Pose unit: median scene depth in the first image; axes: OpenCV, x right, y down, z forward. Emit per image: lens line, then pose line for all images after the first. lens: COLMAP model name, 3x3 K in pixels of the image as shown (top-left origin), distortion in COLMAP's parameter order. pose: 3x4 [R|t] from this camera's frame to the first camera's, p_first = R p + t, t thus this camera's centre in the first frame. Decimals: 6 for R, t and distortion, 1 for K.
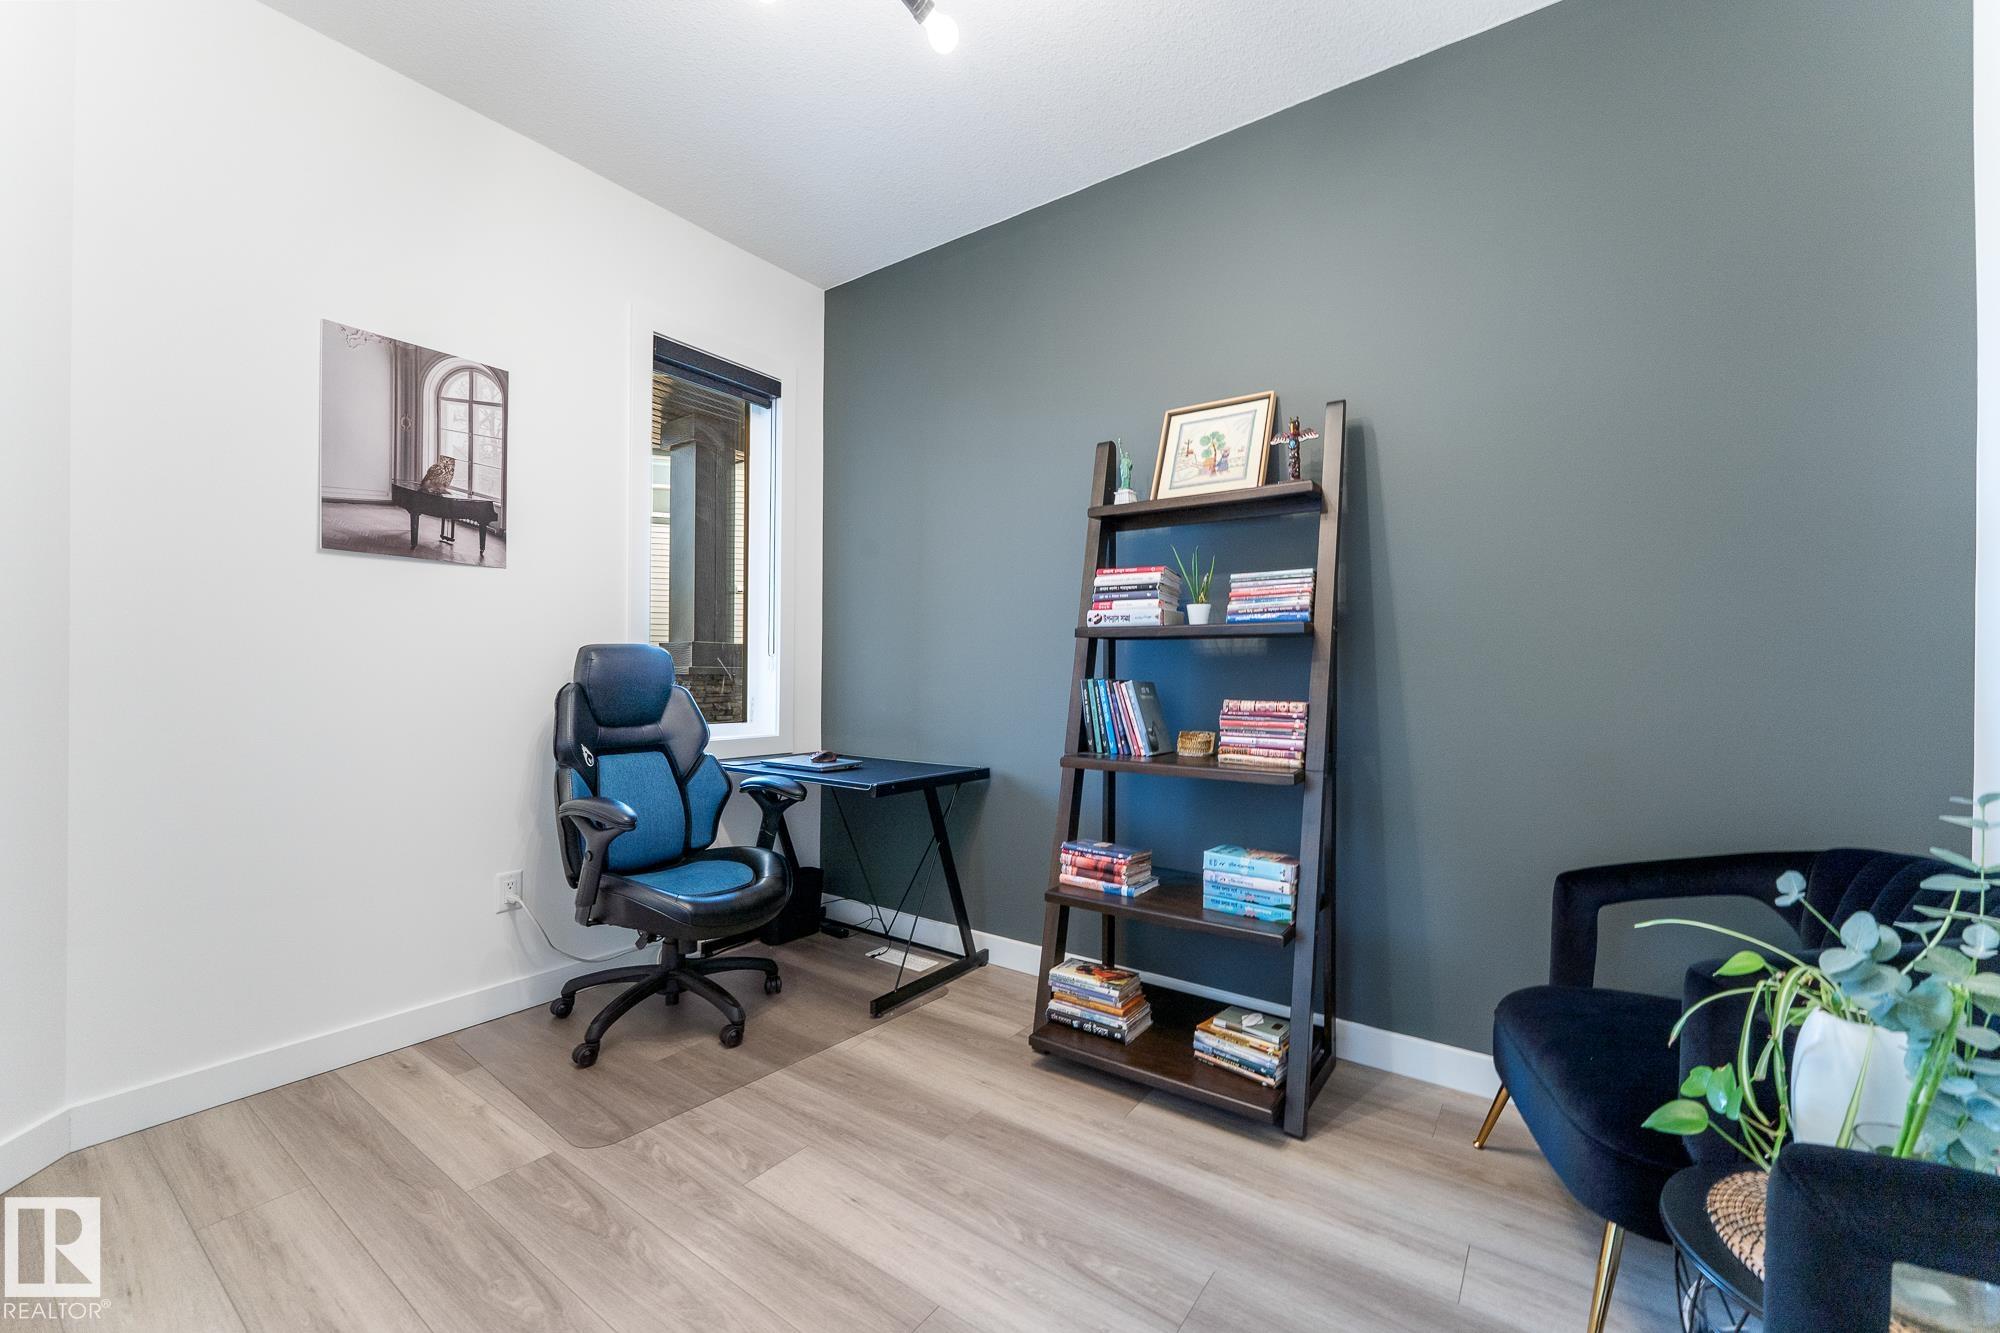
lens RADIAL K [[809.7, 0, 993.5], [0, 809.7, 676.5], [0, 0, 1]] dist [0.001712, -0.000250]
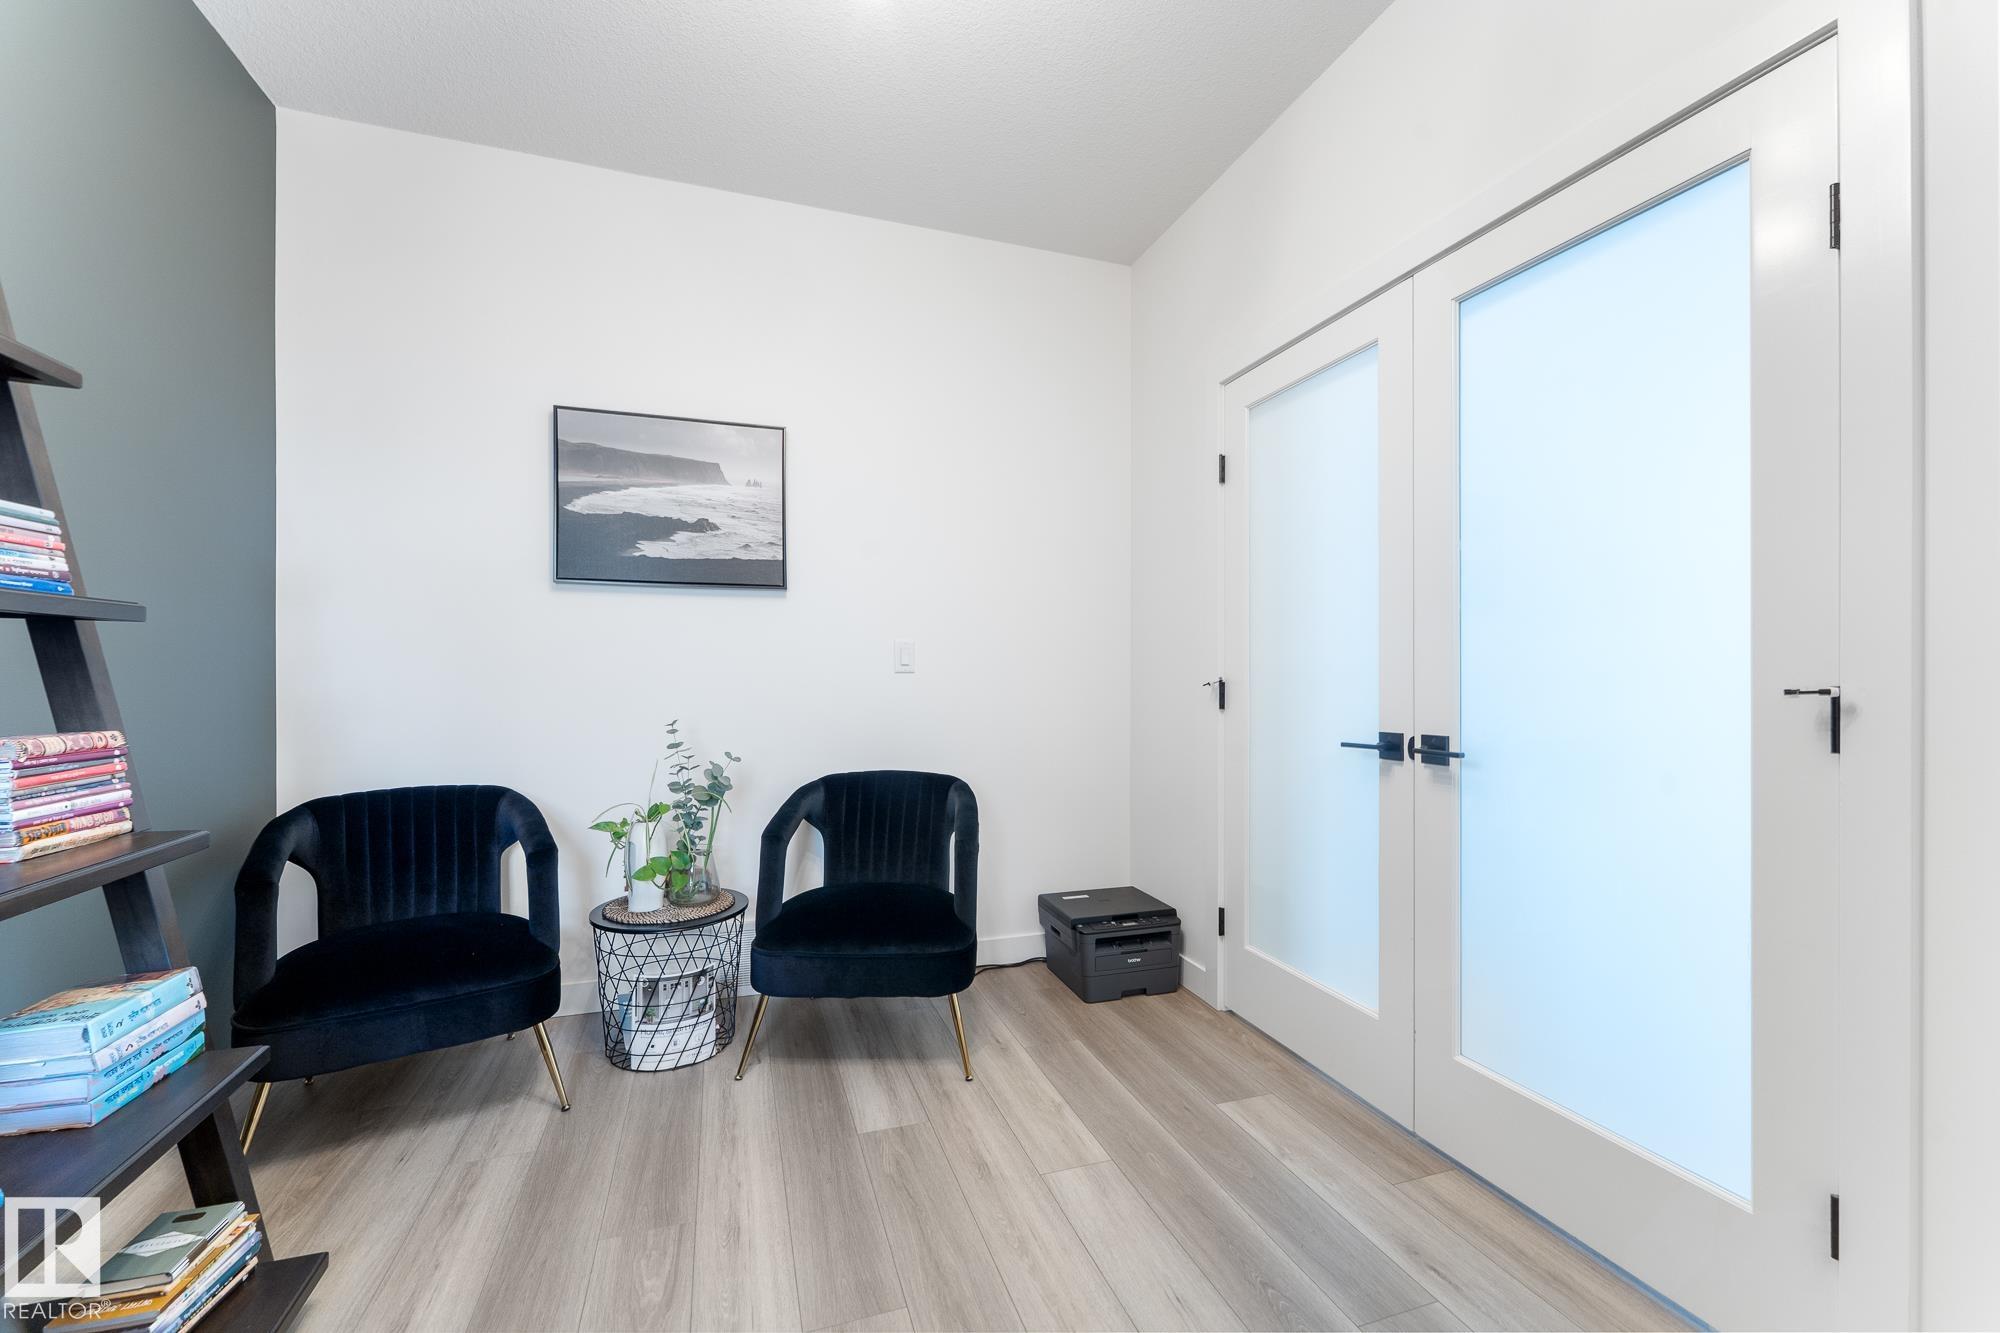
lens RADIAL K [[809.7, 0, 993.5], [0, 809.7, 676.5], [0, 0, 1]] dist [0.001712, -0.000250]
pose [[-0.816393, -0.010627, 0.577398, -0.564917], [-0.004061, 0.999912, 0.012662, -0.022121], [-0.577482, 0.007993, -0.816364, 1.153090]]
